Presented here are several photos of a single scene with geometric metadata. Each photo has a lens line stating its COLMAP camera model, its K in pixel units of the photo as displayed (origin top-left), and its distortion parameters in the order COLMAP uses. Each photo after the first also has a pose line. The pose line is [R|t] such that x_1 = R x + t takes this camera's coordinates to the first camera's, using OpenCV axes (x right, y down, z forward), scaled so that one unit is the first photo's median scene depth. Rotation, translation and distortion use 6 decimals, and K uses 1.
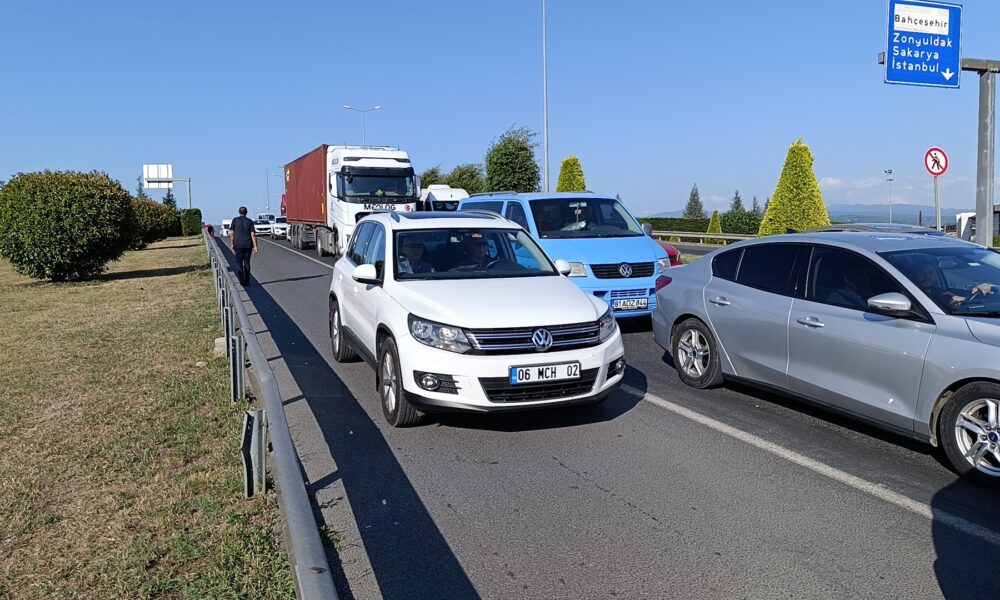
lens RADIAL K [[730.5, 0, 500.0], [0, 730.5, 300.0], [0, 0, 1]] dist [0.009521, 0.000429]
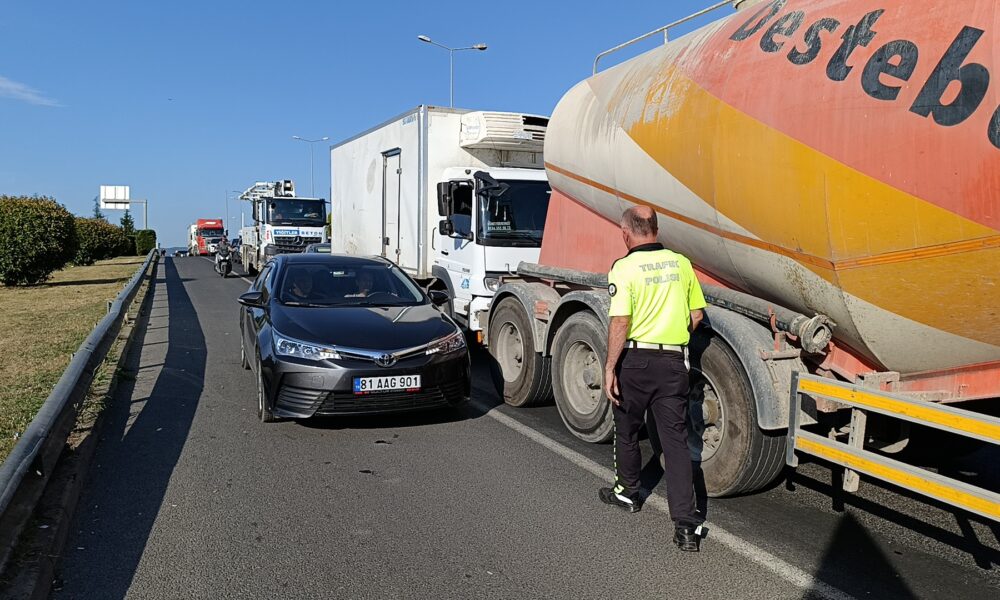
lens RADIAL K [[718.5, 0, 500.0], [0, 718.5, 300.0], [0, 0, 1]] dist [-0.001590, -0.005611]
pose [[0.998291, 0.015689, 0.056301, 0.077491], [-0.013655, 0.999246, -0.036333, 0.016102], [-0.056829, 0.035502, 0.997752, -0.126877]]
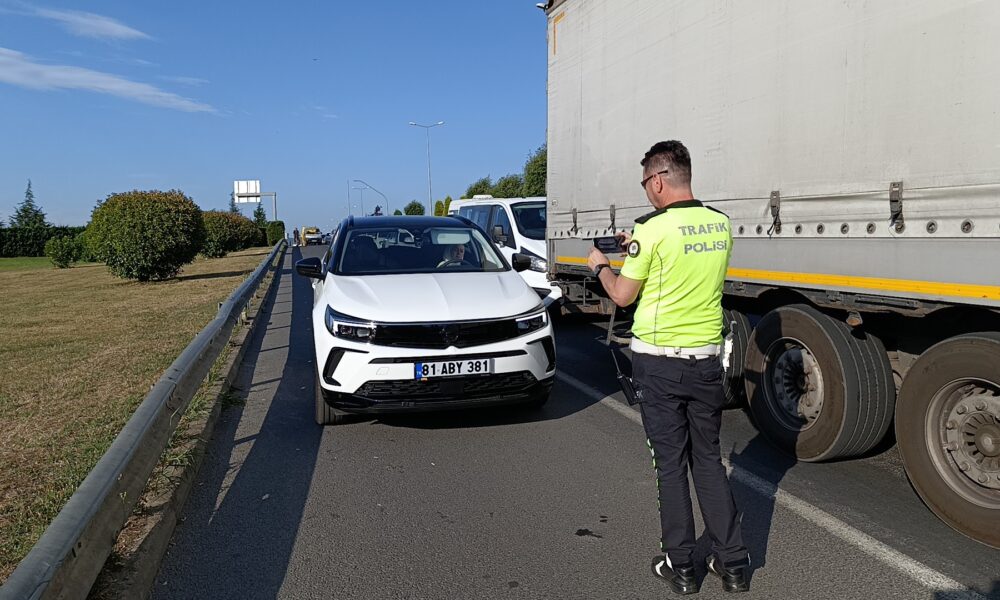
lens RADIAL K [[718.5, 0, 500.0], [0, 718.5, 300.0], [0, 0, 1]] dist [-0.001590, -0.005611]
pose [[0.994701, -0.004259, -0.102722, 0.059238], [0.003342, 0.999953, -0.009105, 0.010050], [0.102756, 0.008714, 0.994668, -0.068143]]
